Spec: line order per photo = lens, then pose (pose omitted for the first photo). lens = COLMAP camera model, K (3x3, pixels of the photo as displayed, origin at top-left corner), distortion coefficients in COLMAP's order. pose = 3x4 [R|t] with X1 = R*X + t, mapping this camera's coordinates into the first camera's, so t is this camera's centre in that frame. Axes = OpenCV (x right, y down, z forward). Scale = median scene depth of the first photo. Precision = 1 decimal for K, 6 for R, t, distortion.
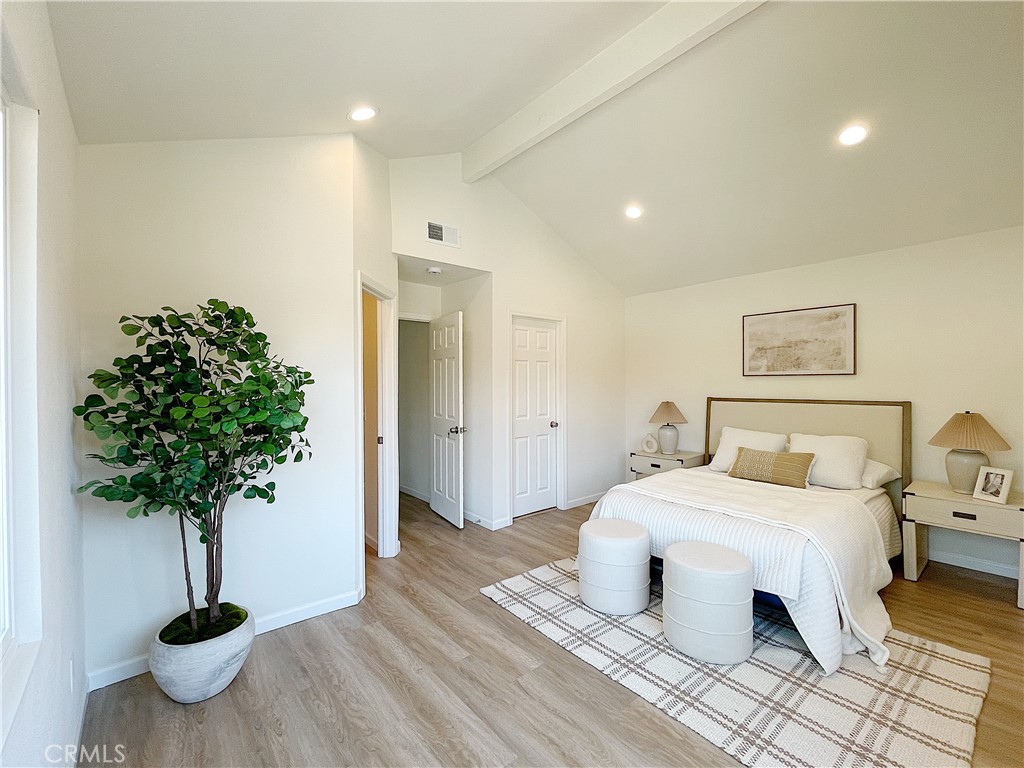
lens RADIAL K [[443.1, 0, 507.0], [0, 443.1, 386.0], [0, 0, 1]] dist [0.000737, 0.000260]
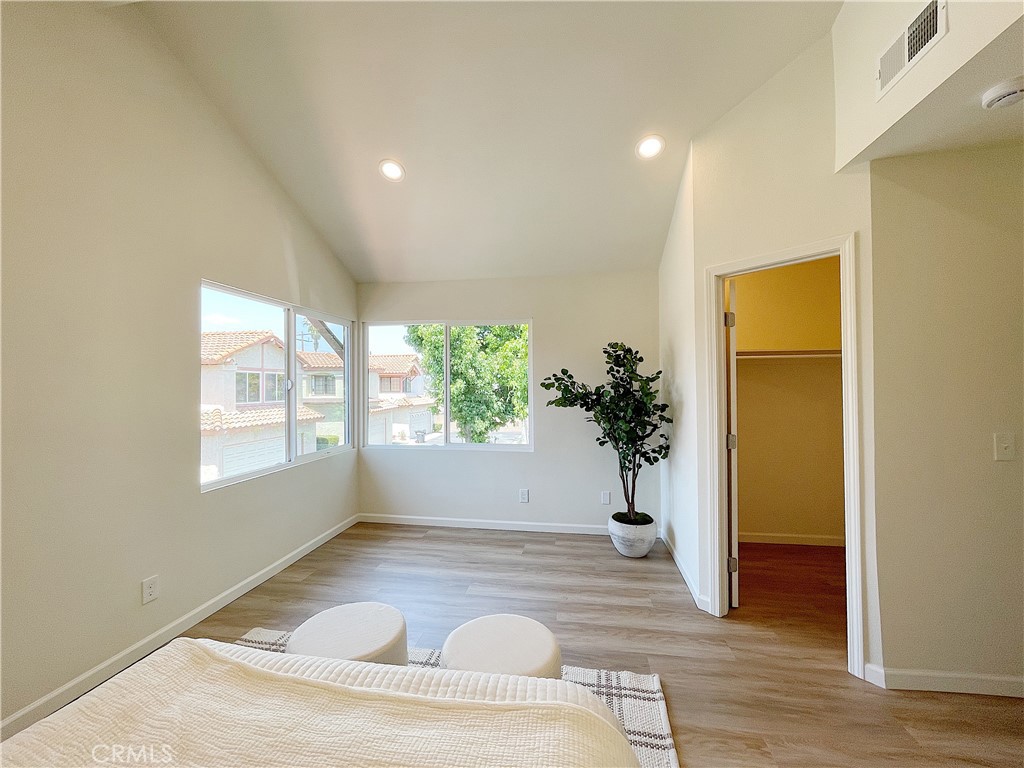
lens RADIAL K [[417.4, 0, 510.5], [0, 417.4, 383.0], [0, 0, 1]] dist [-0.001728, 0.000074]
pose [[-0.760371, 0.003026, -0.649481, 0.440716], [0.007020, 0.999969, -0.003559, -0.008350], [0.649450, -0.007266, -0.760369, 1.082245]]
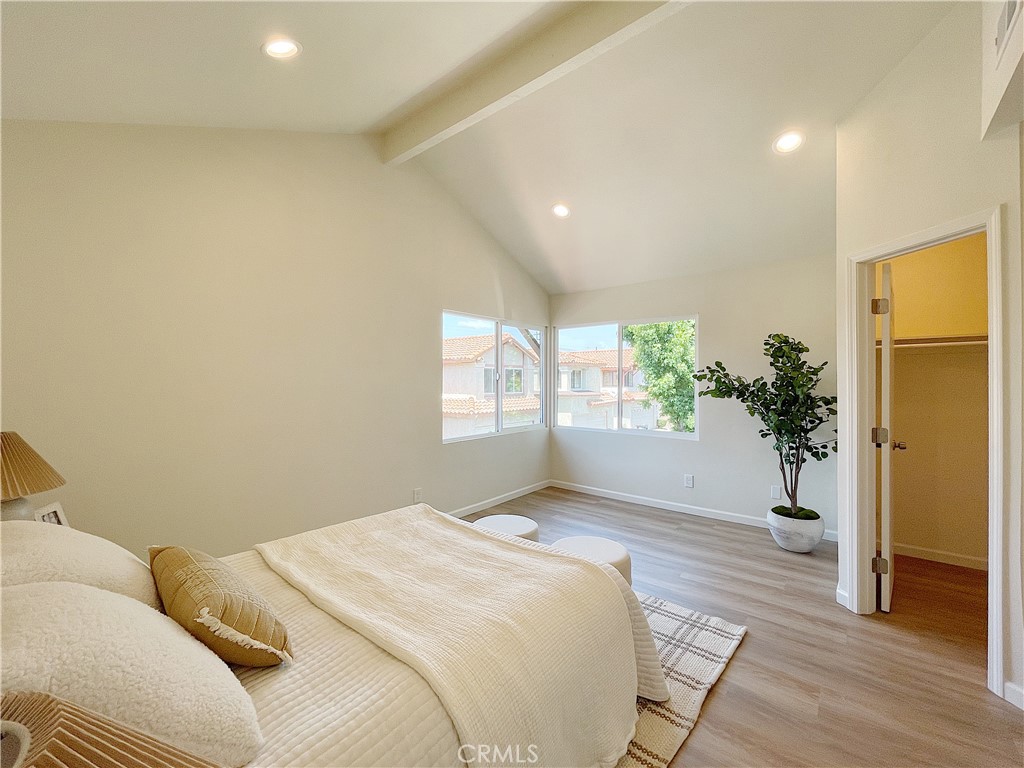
lens RADIAL K [[419.3, 0, 509.1], [0, 419.3, 384.7], [0, 0, 1]] dist [-0.002203, -0.000065]
pose [[-0.985098, 0.005450, -0.171905, 0.400420], [0.003712, 0.999939, 0.010432, -0.000023], [0.171951, 0.009638, -0.985058, 1.339969]]
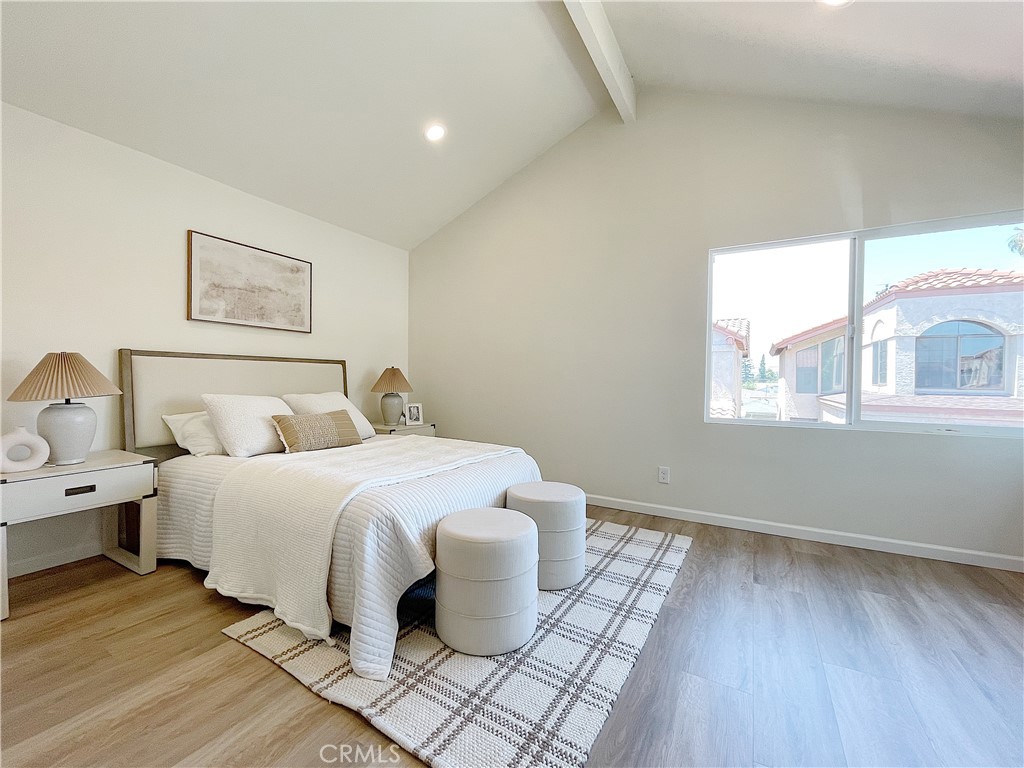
lens RADIAL K [[423.0, 0, 511.6], [0, 423.0, 386.1], [0, 0, 1]] dist [-0.001395, 0.000152]
pose [[-0.346738, -0.017679, 0.937795, -0.286307], [-0.004404, 0.999842, 0.017221, 0.076940], [-0.937952, 0.001841, -0.346761, 0.906944]]
